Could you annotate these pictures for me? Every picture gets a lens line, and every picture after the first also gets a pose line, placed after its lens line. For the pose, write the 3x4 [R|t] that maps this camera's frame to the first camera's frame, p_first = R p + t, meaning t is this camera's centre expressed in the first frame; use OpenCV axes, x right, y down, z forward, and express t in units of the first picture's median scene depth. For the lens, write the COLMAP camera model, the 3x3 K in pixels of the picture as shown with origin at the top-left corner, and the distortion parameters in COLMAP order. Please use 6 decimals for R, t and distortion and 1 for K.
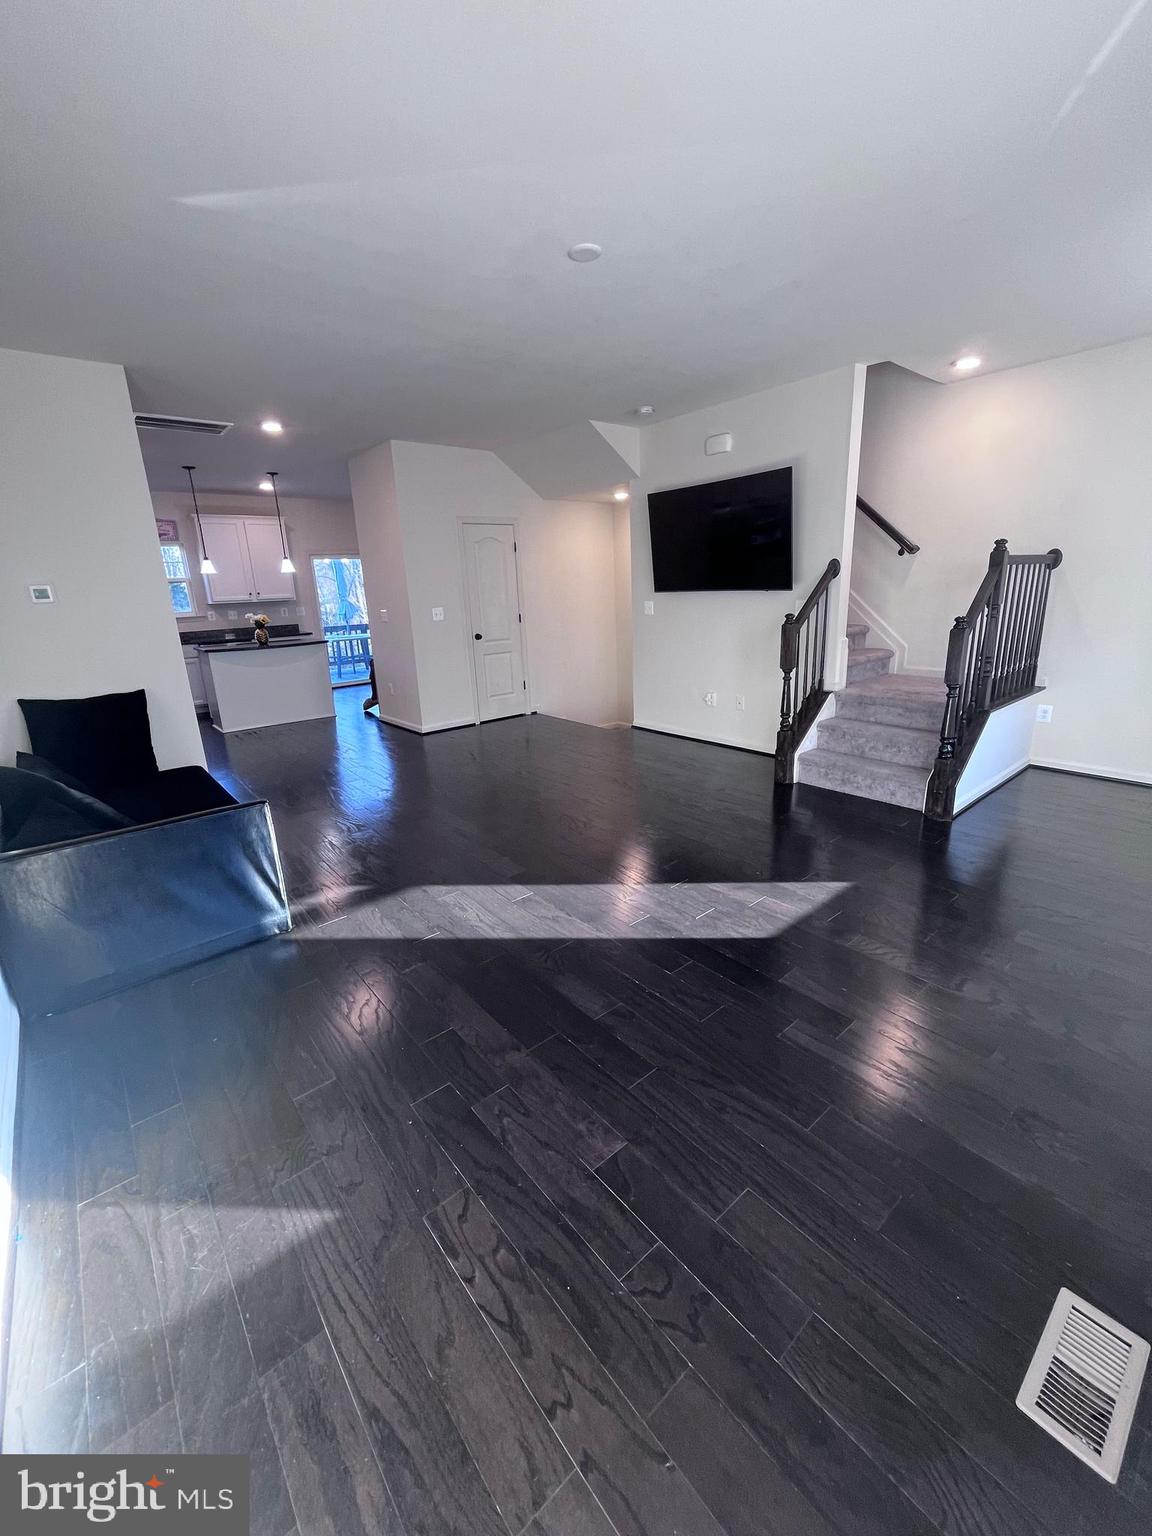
lens RADIAL K [[620.6, 0, 584.5], [0, 620.6, 757.9], [0, 0, 1]] dist [-0.002667, -0.000754]
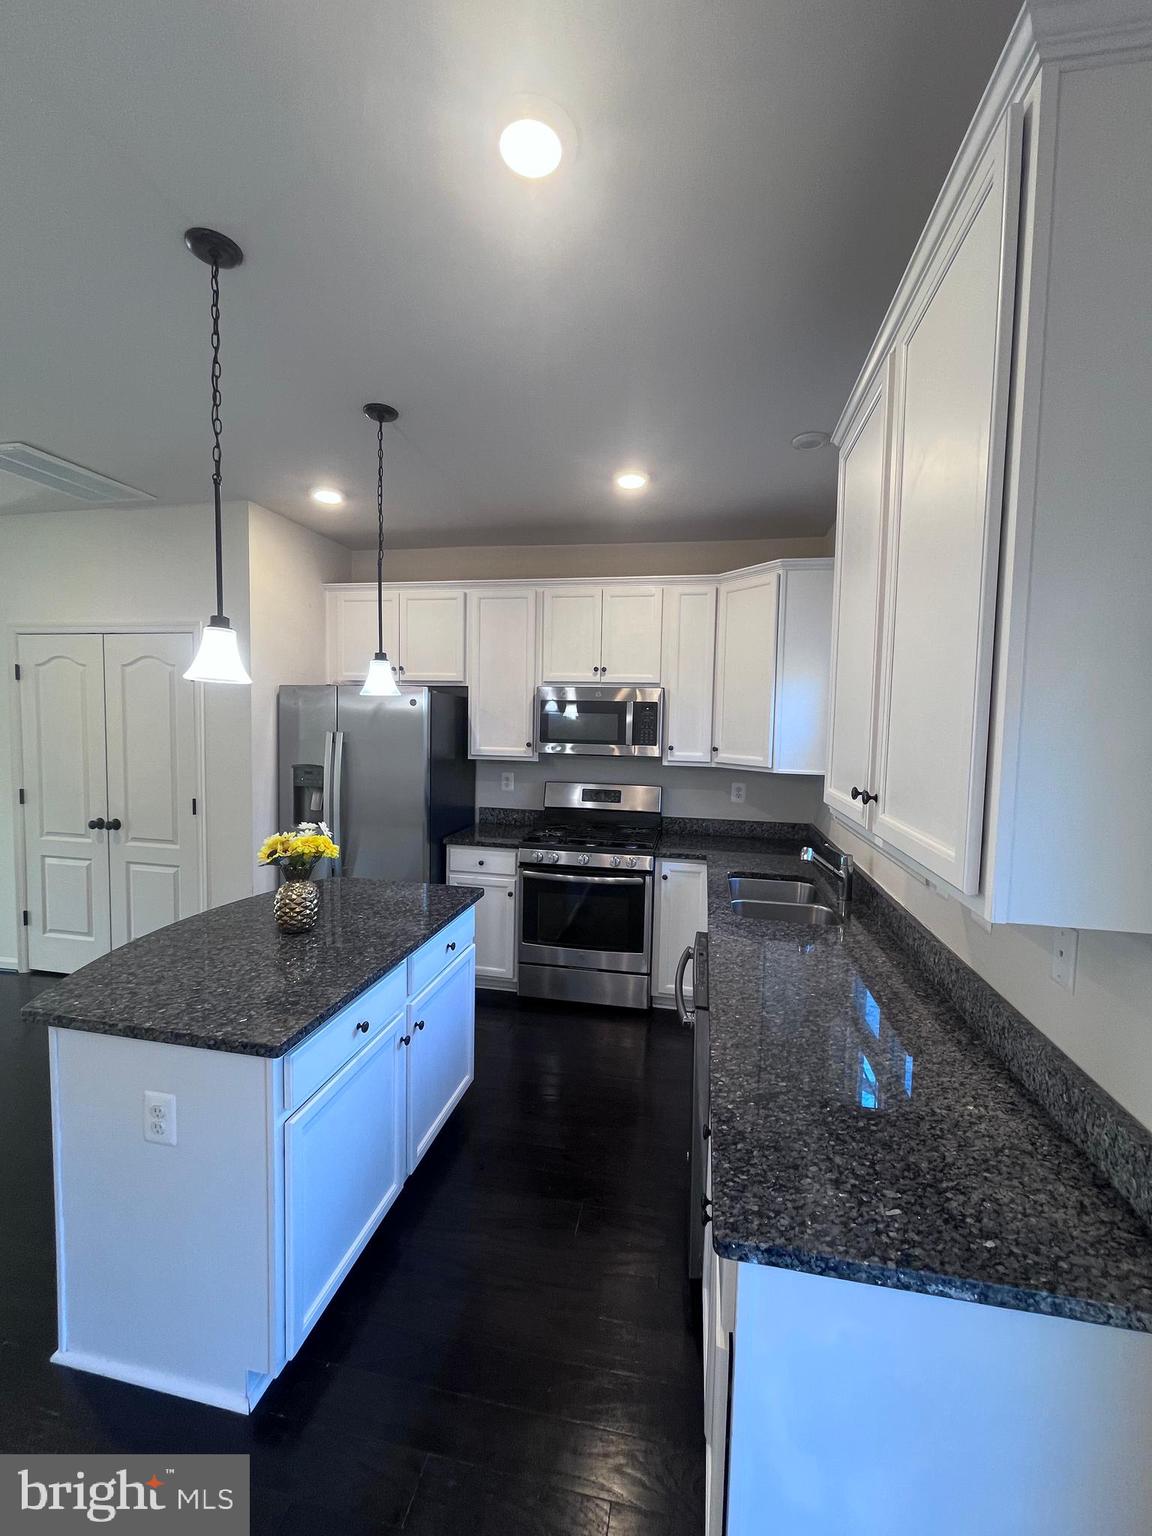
lens RADIAL K [[624.7, 0, 582.3], [0, 624.7, 756.6], [0, 0, 1]] dist [0.000264, -0.000149]
pose [[-0.779971, 0.052769, -0.623587, -0.372486], [-0.166916, 0.942801, 0.288557, -0.304783], [0.603145, 0.329152, -0.726550, 1.056437]]
